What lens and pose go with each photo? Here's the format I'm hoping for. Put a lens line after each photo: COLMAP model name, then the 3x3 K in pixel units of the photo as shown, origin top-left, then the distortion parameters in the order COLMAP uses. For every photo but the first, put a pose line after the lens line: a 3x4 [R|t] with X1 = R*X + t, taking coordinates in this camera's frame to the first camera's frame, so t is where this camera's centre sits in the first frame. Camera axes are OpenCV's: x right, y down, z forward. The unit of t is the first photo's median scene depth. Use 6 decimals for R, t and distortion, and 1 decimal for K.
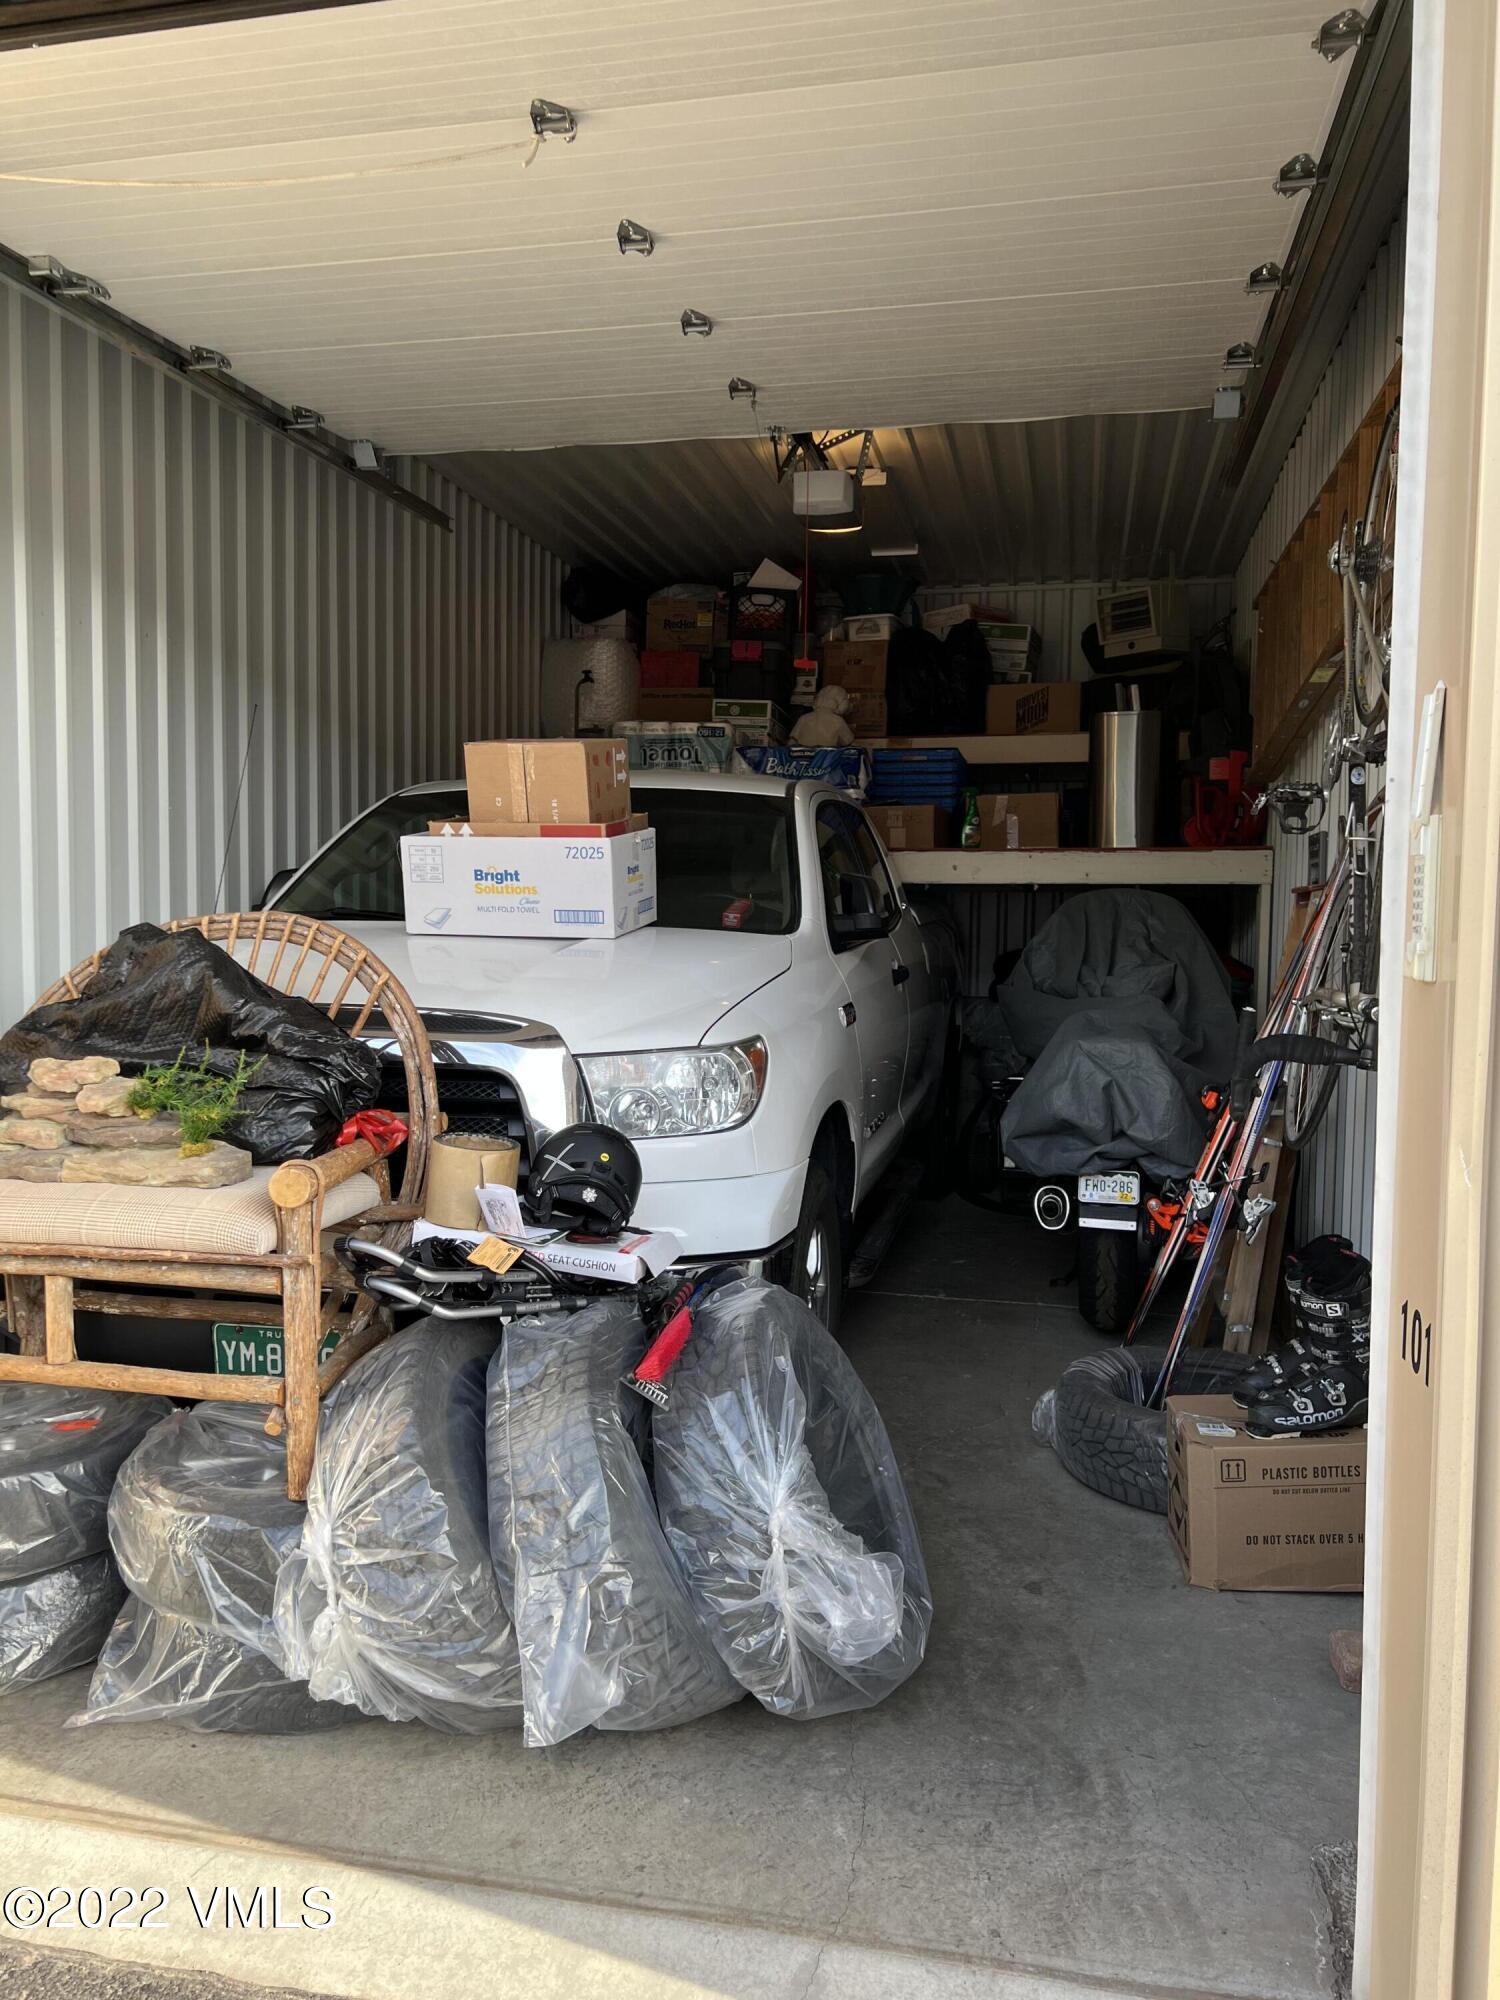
lens RADIAL K [[1538.9, 0, 748.3], [0, 1538.9, 996.6], [0, 0, 1]] dist [0.002394, -0.011812]
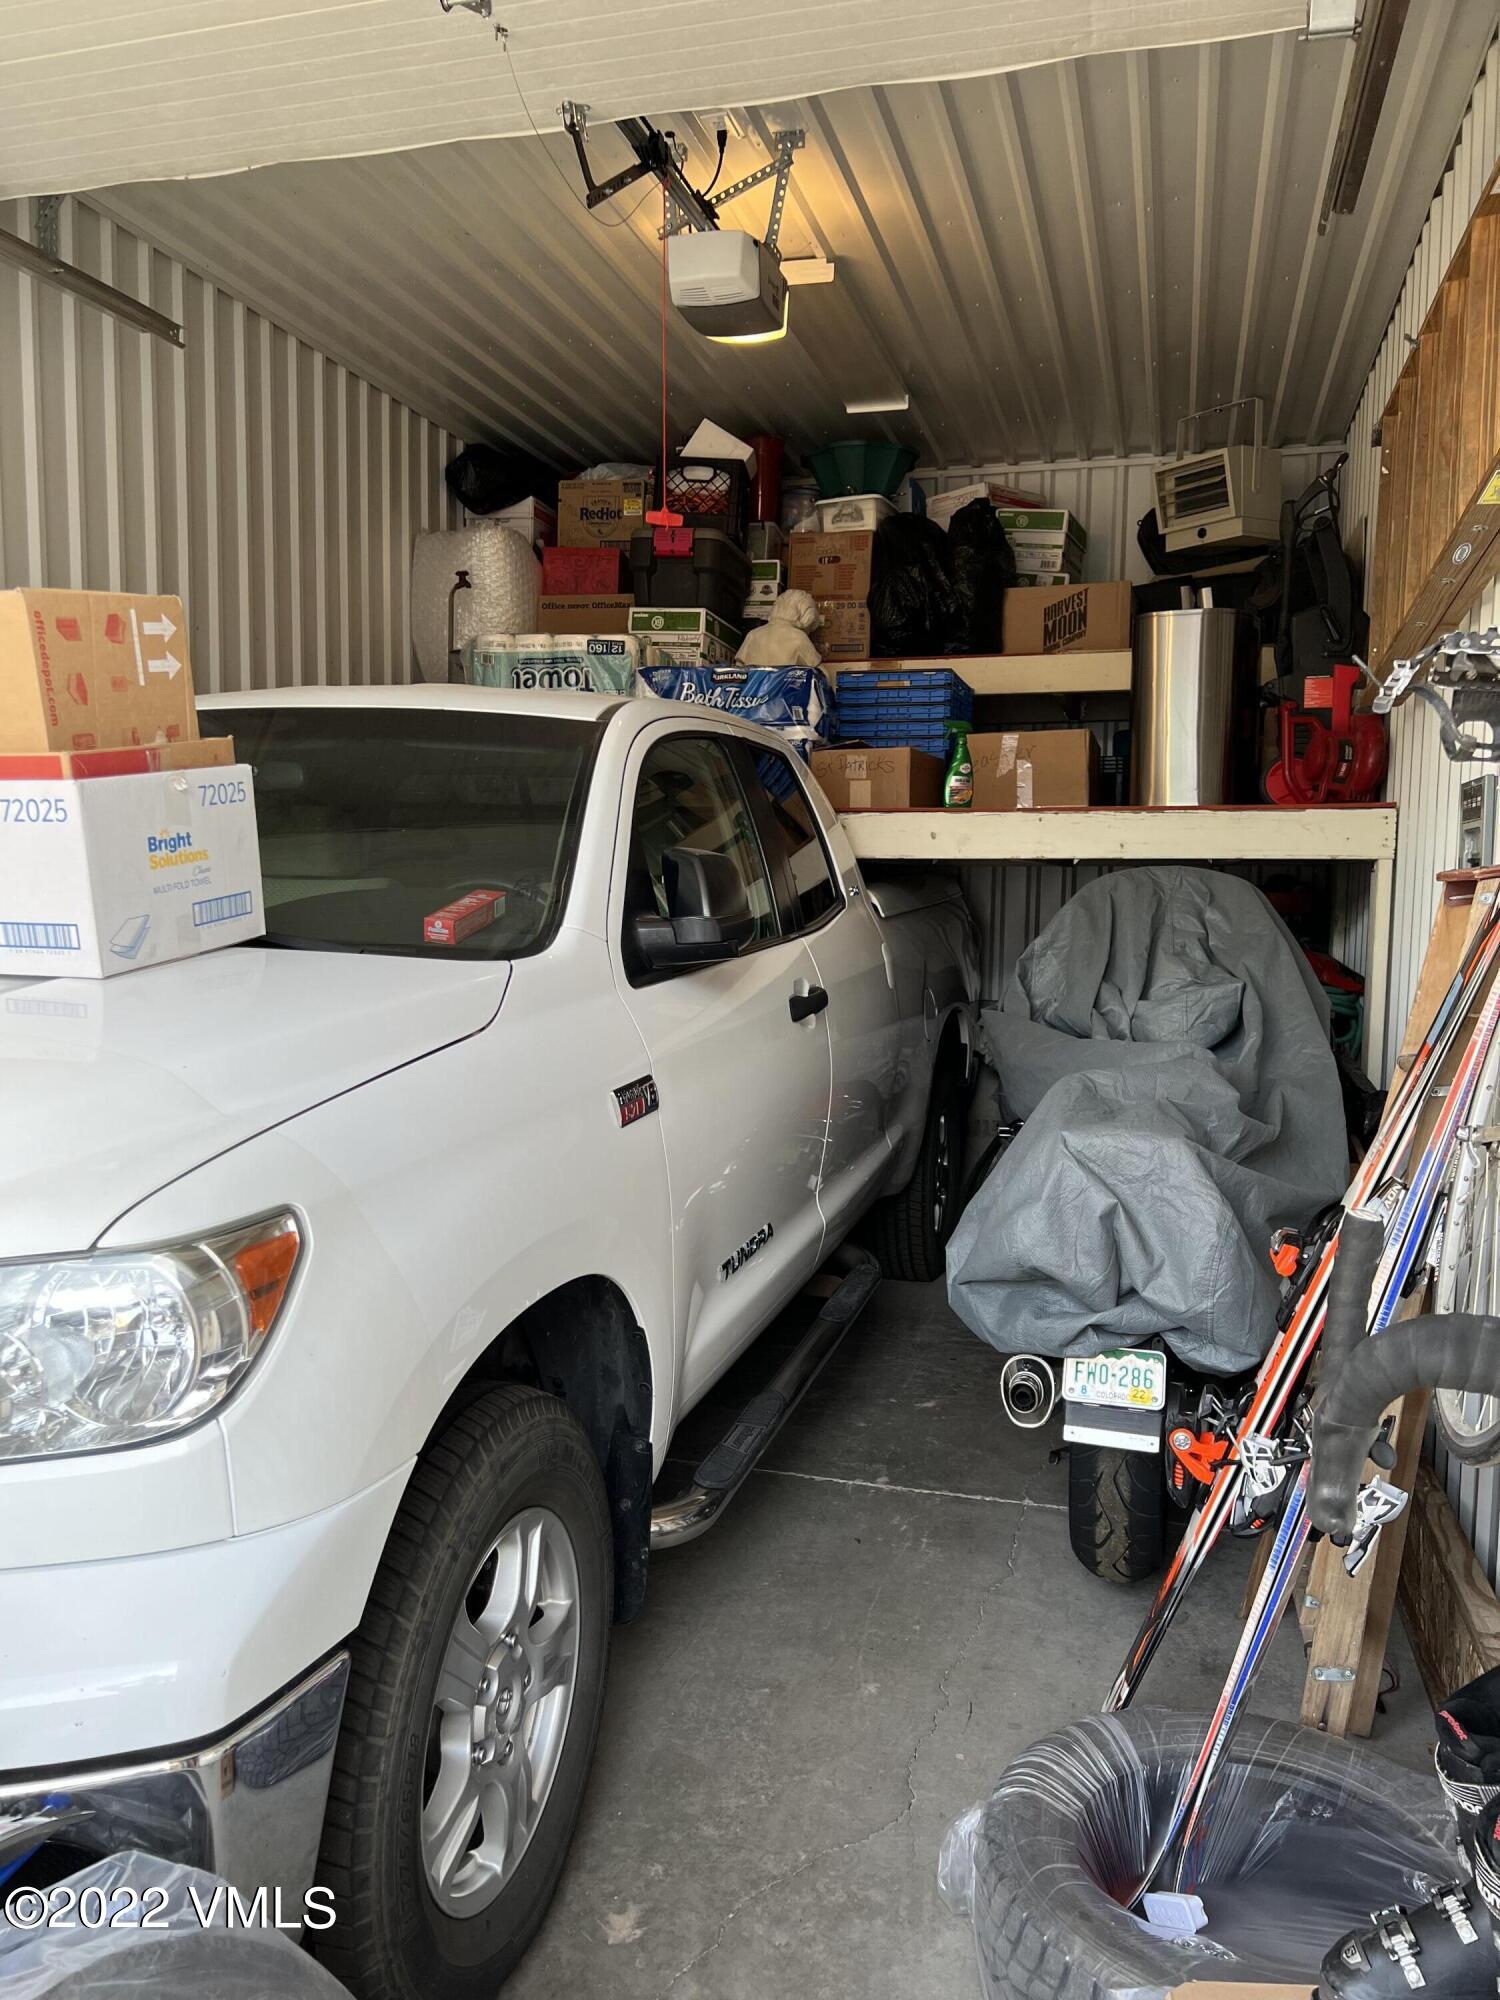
lens RADIAL K [[1538.9, 0, 766.0], [0, 1538.9, 1012.2], [0, 0, 1]] dist [0.002394, -0.011812]
pose [[0.998715, 0.004115, -0.050506, 0.093090], [-0.002482, 0.999474, 0.032350, -0.025511], [0.050612, -0.032183, 0.998200, 0.290685]]
